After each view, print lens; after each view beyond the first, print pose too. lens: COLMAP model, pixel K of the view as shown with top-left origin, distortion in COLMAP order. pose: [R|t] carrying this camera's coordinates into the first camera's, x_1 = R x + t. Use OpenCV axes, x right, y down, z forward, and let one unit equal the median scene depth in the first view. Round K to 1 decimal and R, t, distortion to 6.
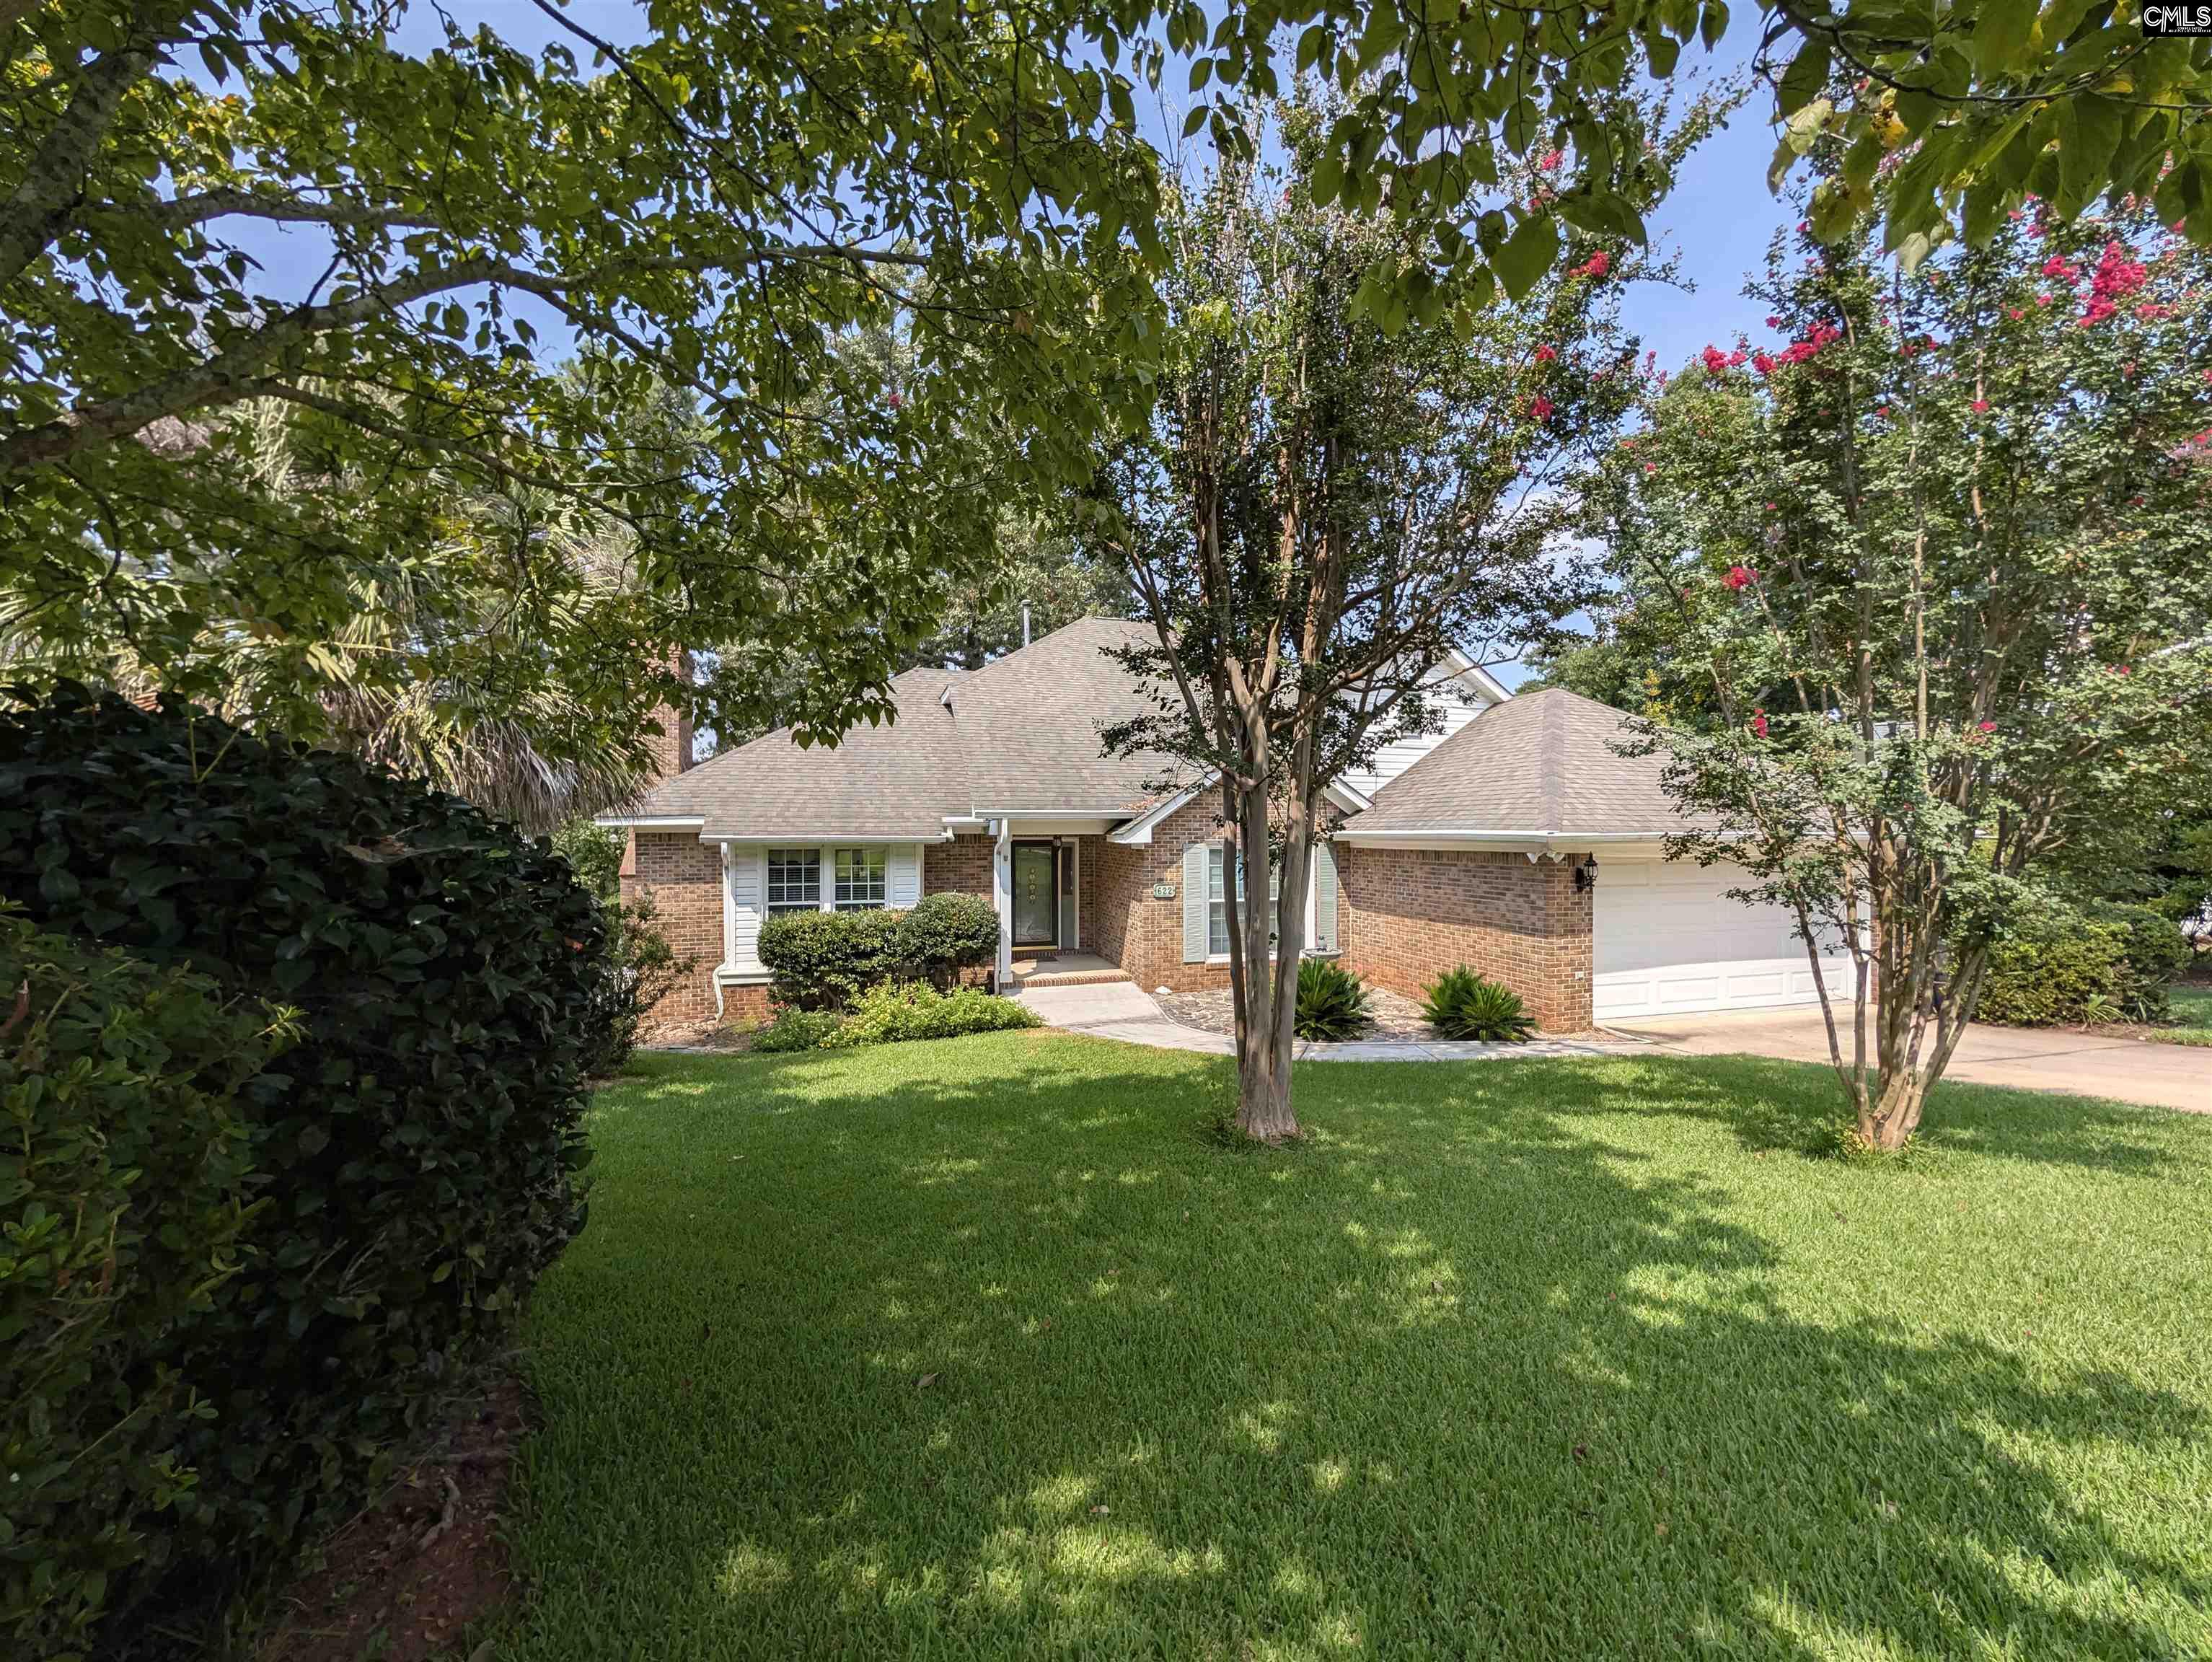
lens RADIAL K [[855.4, 0, 1108.6], [0, 855.4, 831.6], [0, 0, 1]] dist [-0.000297, -0.000266]
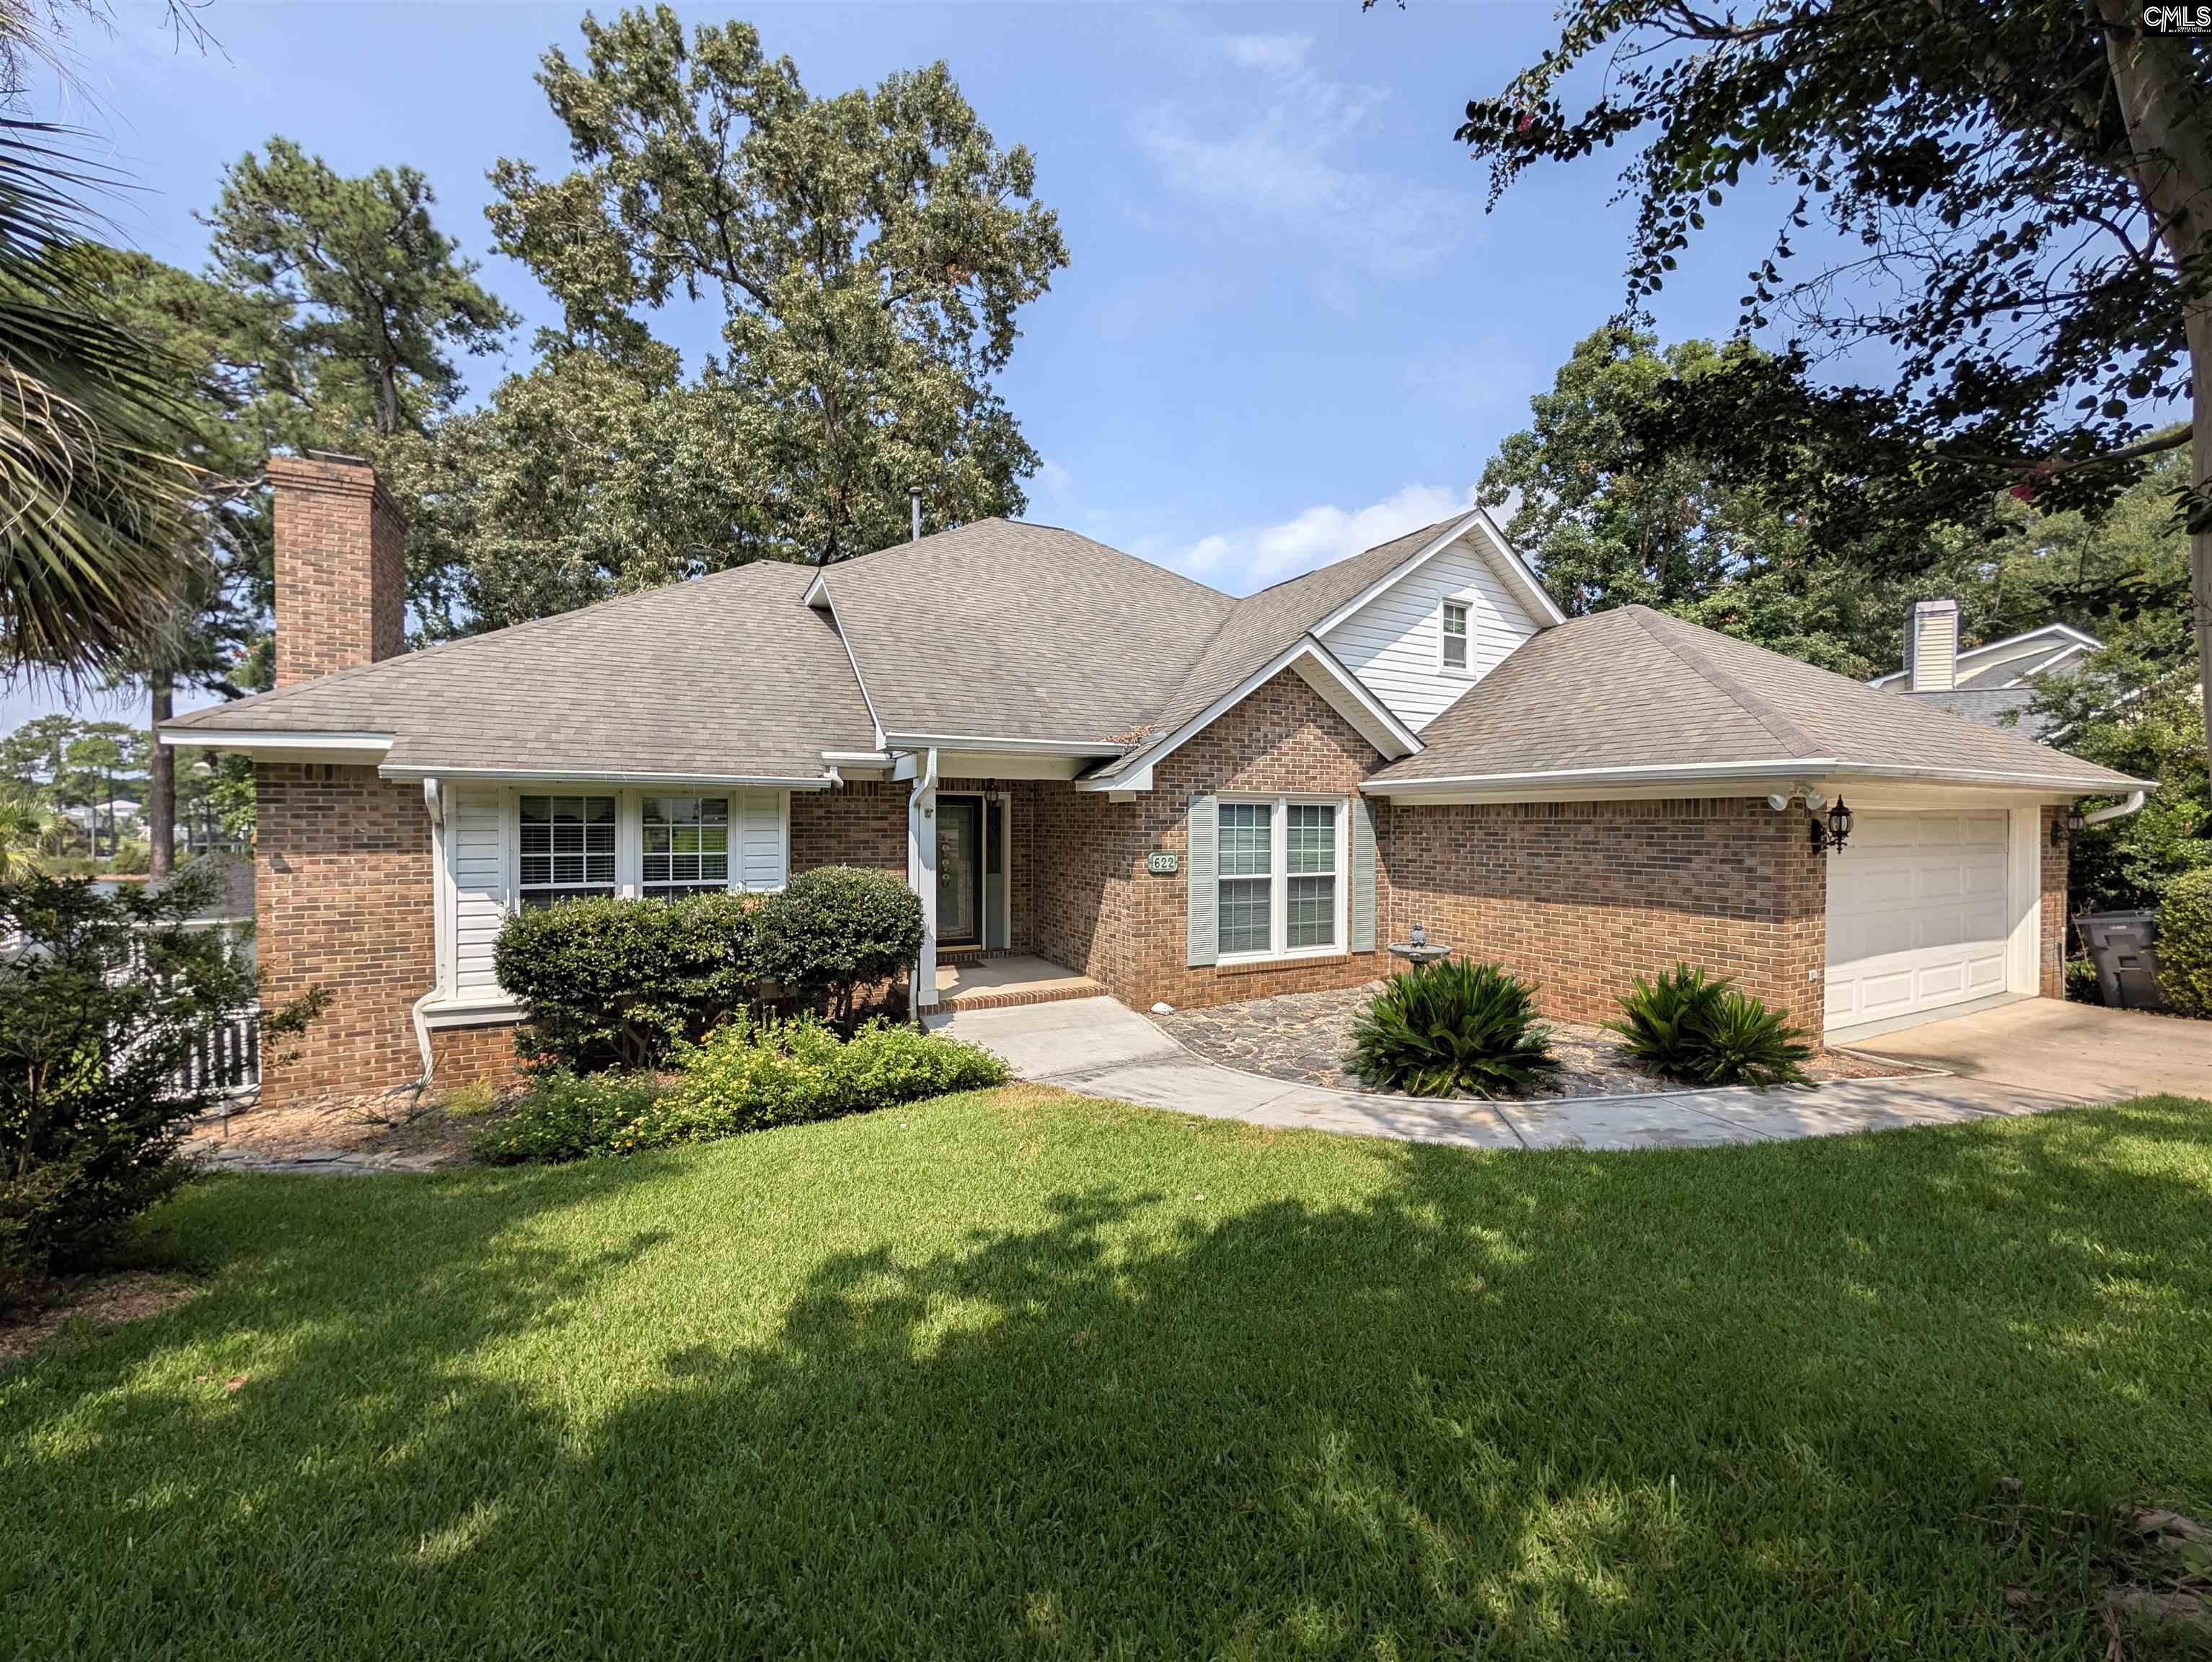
lens RADIAL K [[855.4, 0, 1108.6], [0, 855.4, 831.6], [0, 0, 1]] dist [-0.000297, -0.000266]
pose [[0.981899, 0.003117, 0.189378, -0.115692], [-0.005434, 0.999917, 0.011715, 0.039094], [-0.189326, -0.012532, 0.981834, 0.360232]]
